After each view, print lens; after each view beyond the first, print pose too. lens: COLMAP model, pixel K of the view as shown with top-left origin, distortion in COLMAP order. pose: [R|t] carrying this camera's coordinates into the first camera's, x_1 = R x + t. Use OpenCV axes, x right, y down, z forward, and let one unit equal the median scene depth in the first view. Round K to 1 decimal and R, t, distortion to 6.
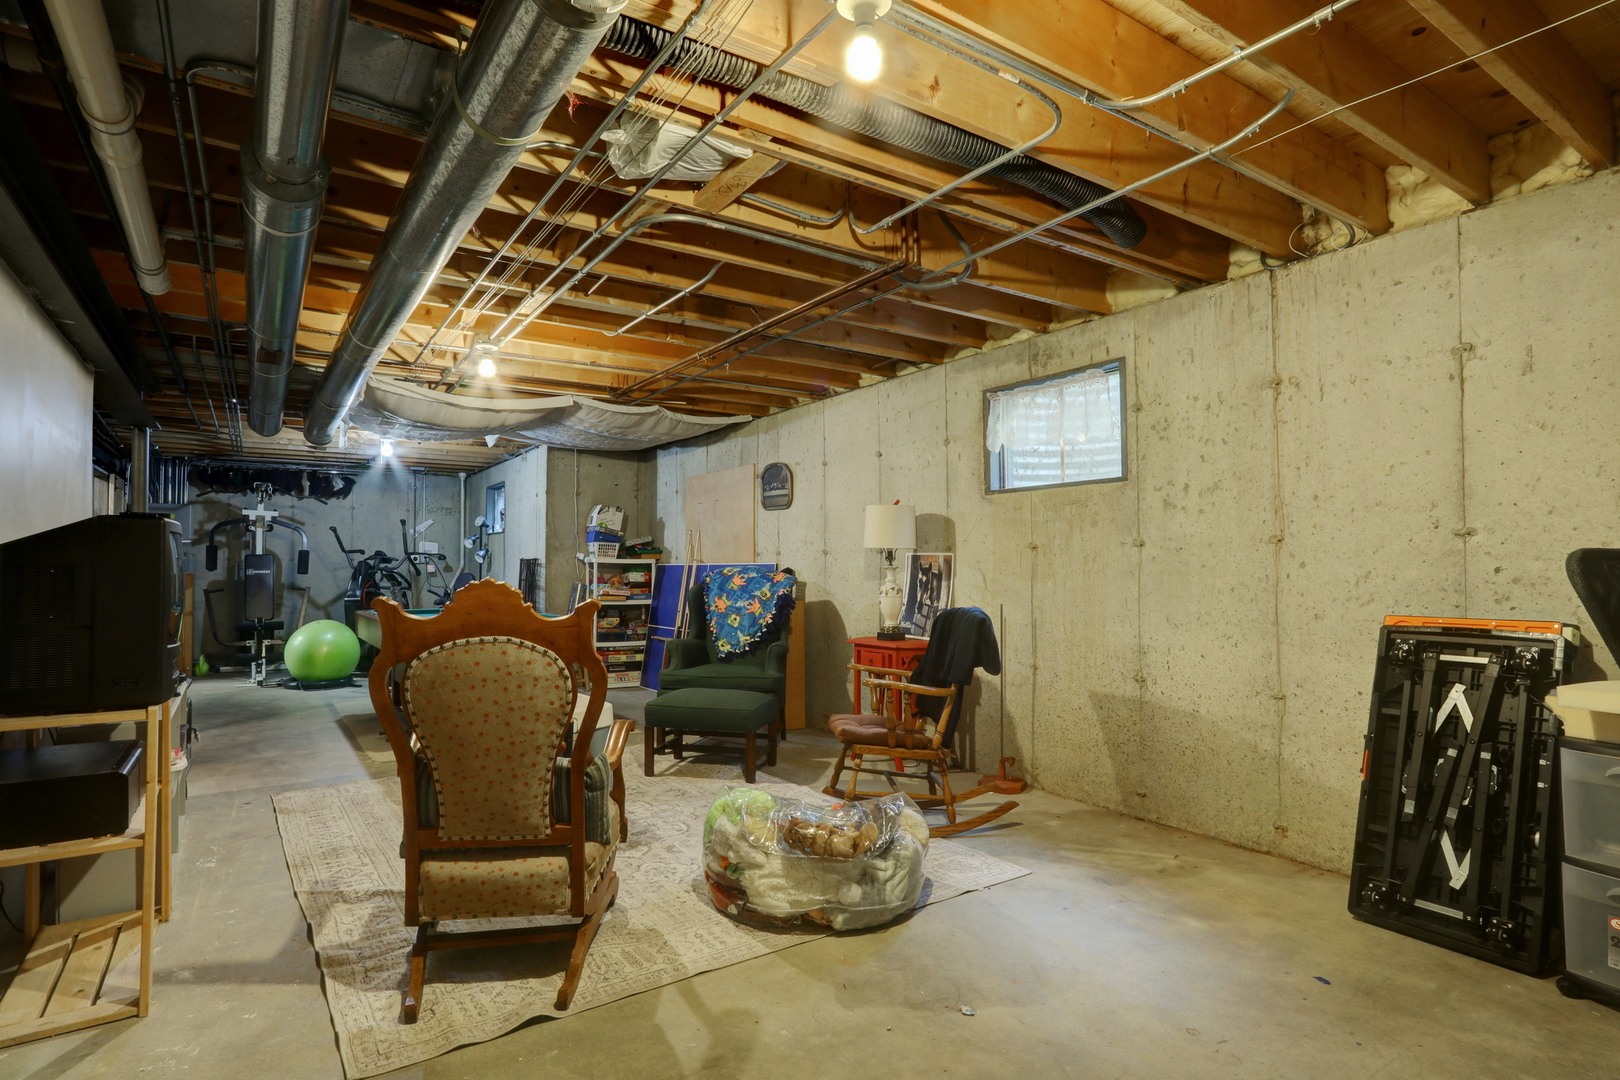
lens RADIAL K [[845.0, 0, 811.6], [0, 845.0, 540.2], [0, 0, 1]] dist [-0.005411, -0.000031]
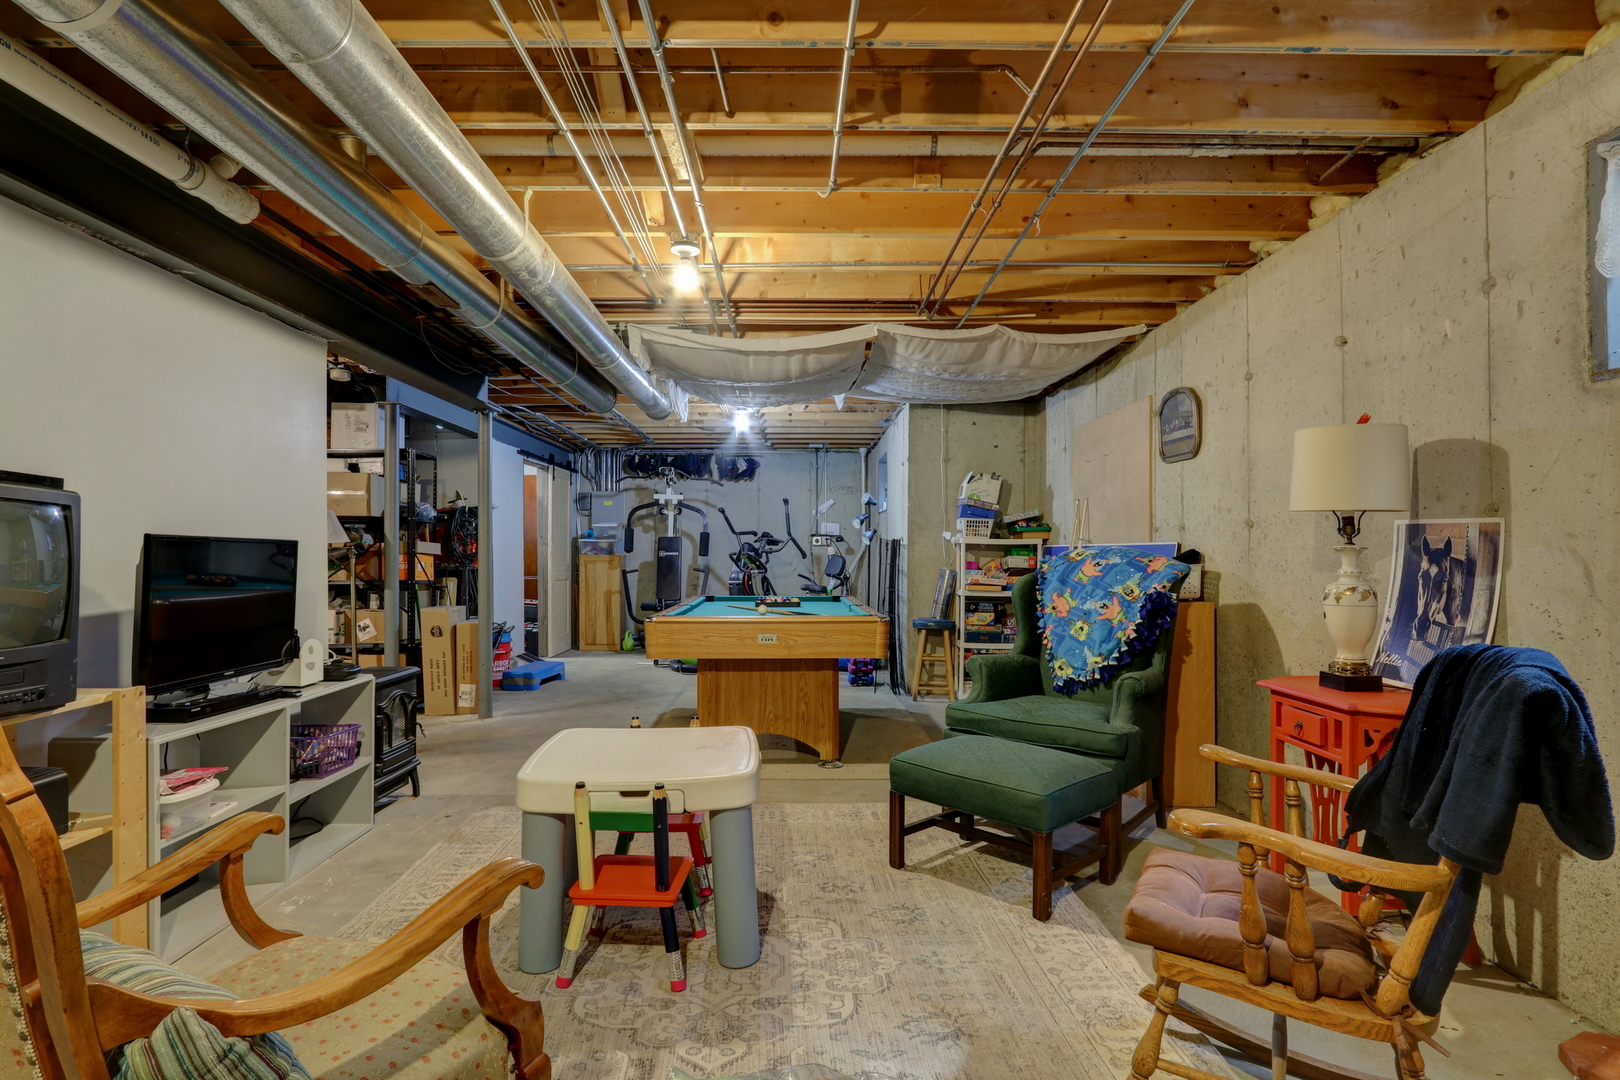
lens RADIAL K [[845.0, 0, 808.0], [0, 845.0, 548.5], [0, 0, 1]] dist [-0.005411, -0.000031]
pose [[0.835956, 0.000413, -0.548797, 0.080827], [0.015669, 0.999574, 0.024619, 0.011790], [0.548573, -0.029180, 0.835593, 0.315893]]
